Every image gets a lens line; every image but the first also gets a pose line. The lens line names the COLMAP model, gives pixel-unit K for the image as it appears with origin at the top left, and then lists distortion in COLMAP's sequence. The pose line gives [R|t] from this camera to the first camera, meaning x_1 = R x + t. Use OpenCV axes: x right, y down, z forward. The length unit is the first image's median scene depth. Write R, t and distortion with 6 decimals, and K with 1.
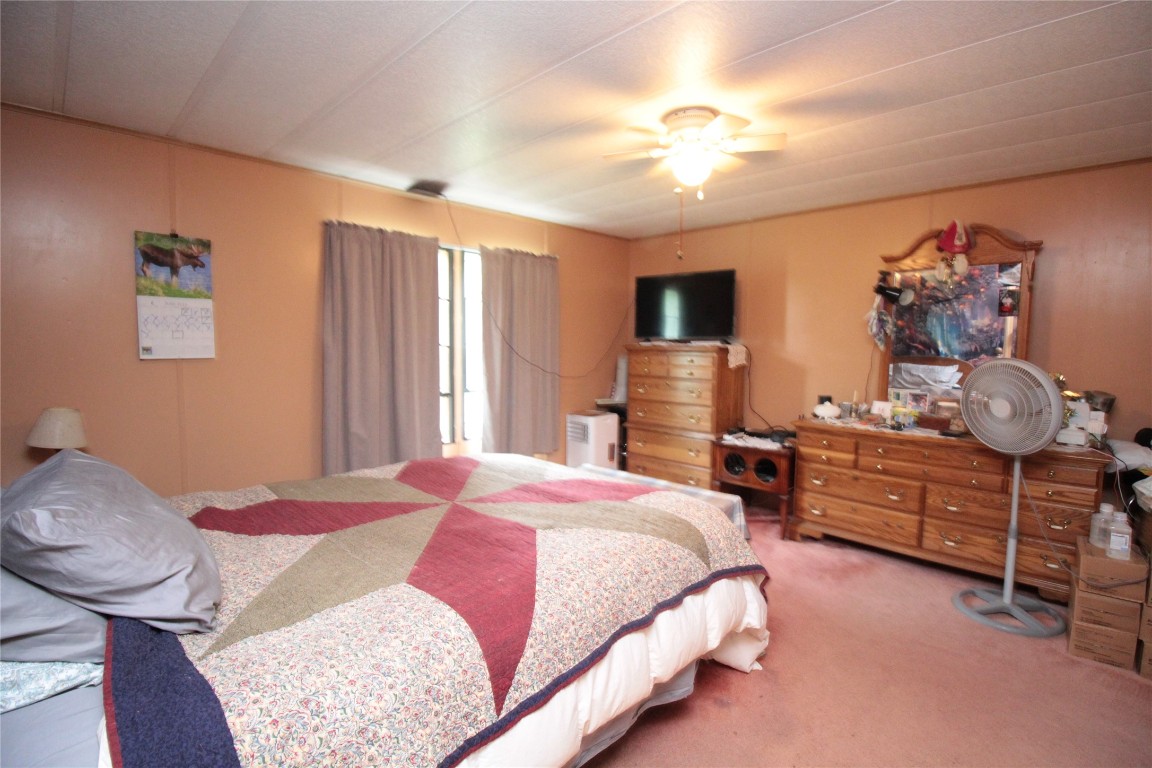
lens RADIAL K [[534.9, 0, 578.5], [0, 534.9, 381.0], [0, 0, 1]] dist [-0.007446, -0.001457]
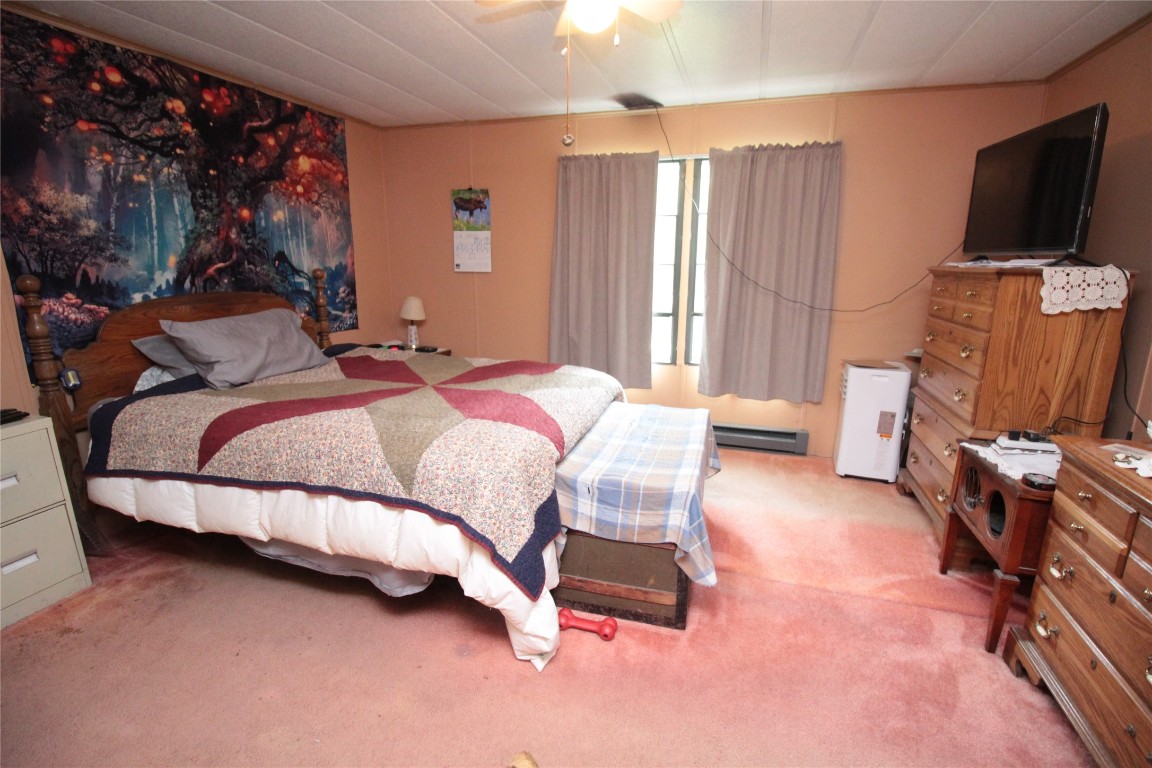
lens RADIAL K [[534.9, 0, 580.9], [0, 534.9, 380.4], [0, 0, 1]] dist [-0.007446, -0.001457]
pose [[0.450976, 0.188953, -0.872306, 0.795109], [-0.066947, 0.981742, 0.178047, -0.028666], [0.890022, -0.021897, 0.455392, 0.558092]]
